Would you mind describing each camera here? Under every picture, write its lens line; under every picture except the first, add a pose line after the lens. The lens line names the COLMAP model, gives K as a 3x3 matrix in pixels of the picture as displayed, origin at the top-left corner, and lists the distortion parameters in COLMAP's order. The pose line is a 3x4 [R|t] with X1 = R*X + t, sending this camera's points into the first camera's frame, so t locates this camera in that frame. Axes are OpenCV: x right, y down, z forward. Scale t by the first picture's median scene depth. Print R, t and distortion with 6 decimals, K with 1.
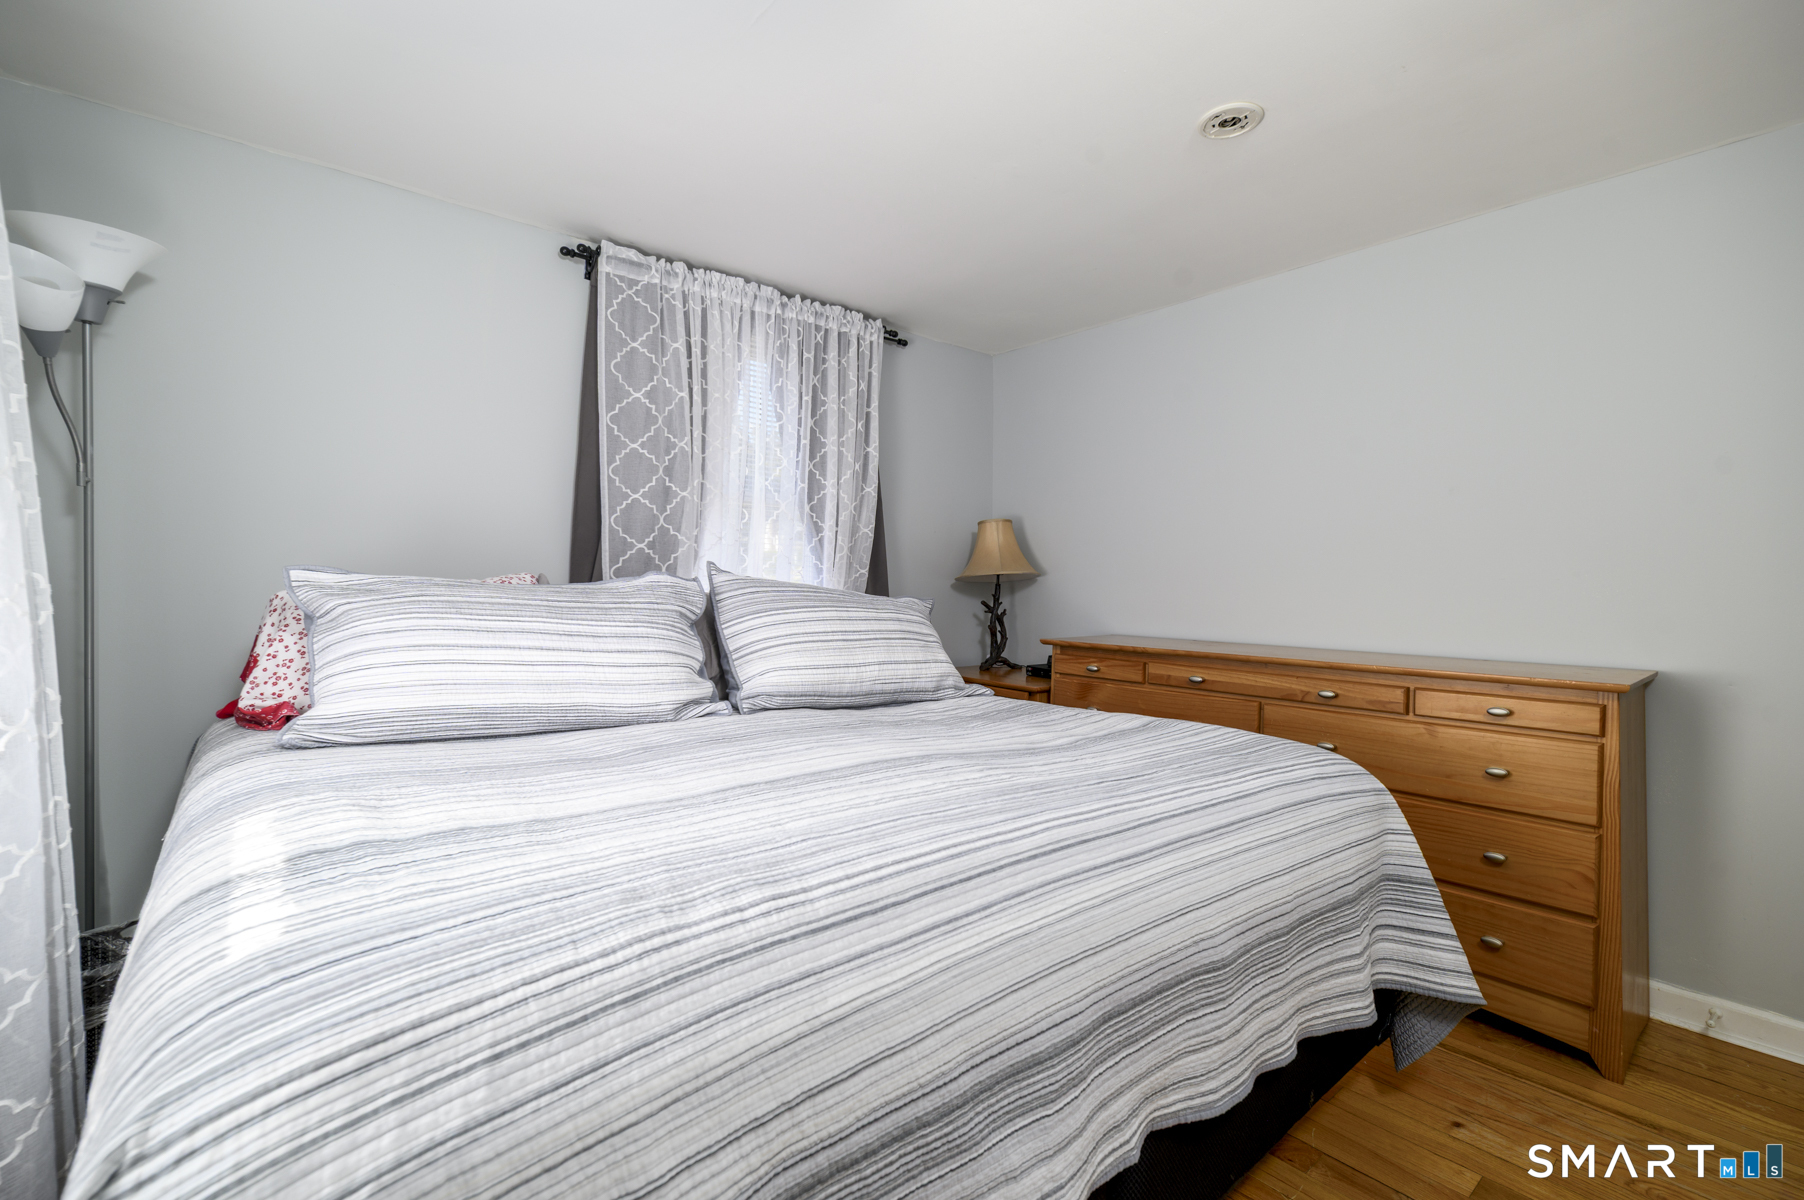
lens RADIAL K [[785.6, 0, 896.8], [0, 785.6, 593.0], [0, 0, 1]] dist [0.000955, -0.000325]
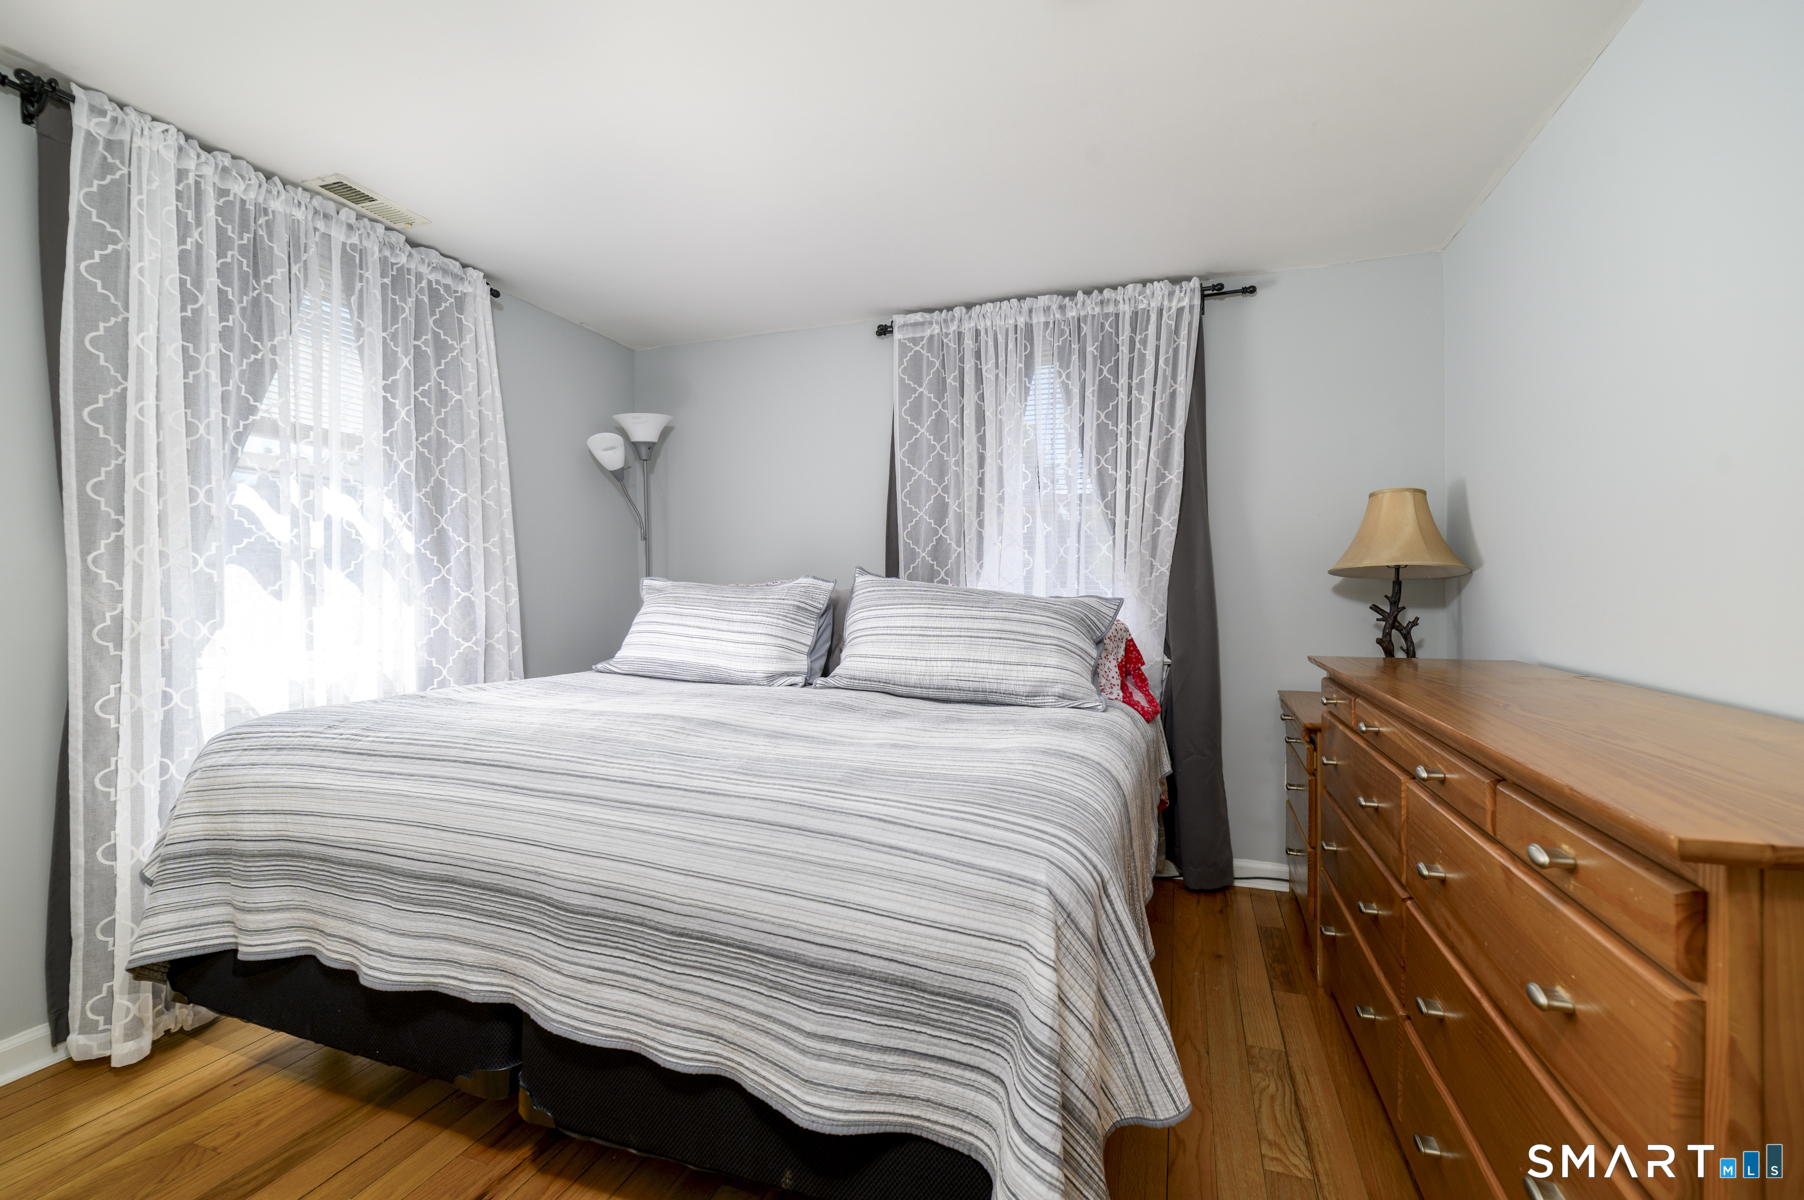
lens RADIAL K [[785.6, 0, 896.8], [0, 785.6, 593.0], [0, 0, 1]] dist [0.000955, -0.000325]
pose [[0.510197, -0.005447, -0.860040, 0.694301], [-0.003506, 0.999958, -0.008413, 0.009553], [0.860050, 0.007308, 0.510157, 0.349172]]
